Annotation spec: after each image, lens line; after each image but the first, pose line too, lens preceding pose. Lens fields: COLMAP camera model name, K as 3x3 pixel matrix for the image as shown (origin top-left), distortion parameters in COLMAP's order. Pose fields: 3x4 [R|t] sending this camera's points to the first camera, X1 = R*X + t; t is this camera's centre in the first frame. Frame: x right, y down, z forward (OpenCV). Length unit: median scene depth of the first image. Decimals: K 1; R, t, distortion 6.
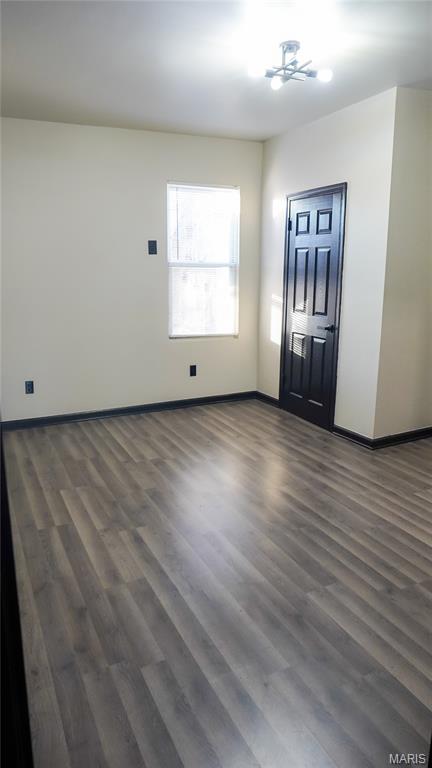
lens RADIAL K [[515.8, 0, 215.1], [0, 515.8, 384.5], [0, 0, 1]] dist [-0.005303, -0.000020]
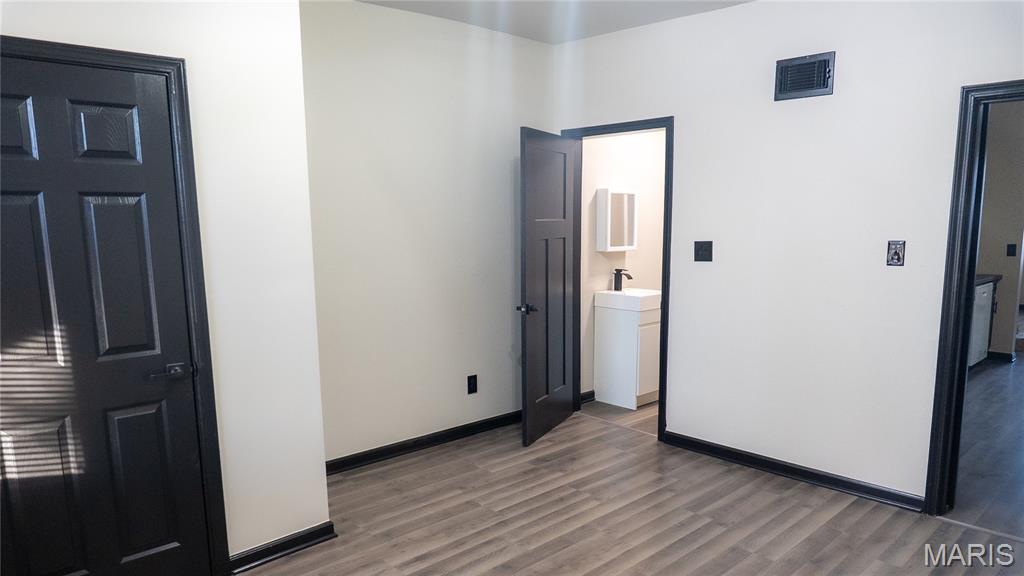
lens RADIAL K [[687.7, 0, 512.5], [0, 687.7, 289.3], [0, 0, 1]] dist [-0.005303, -0.000020]
pose [[-0.301631, -0.102831, 0.947863, -0.621243], [0.221969, 0.959275, 0.174705, -0.310869], [-0.927226, 0.263092, -0.266522, 1.213800]]
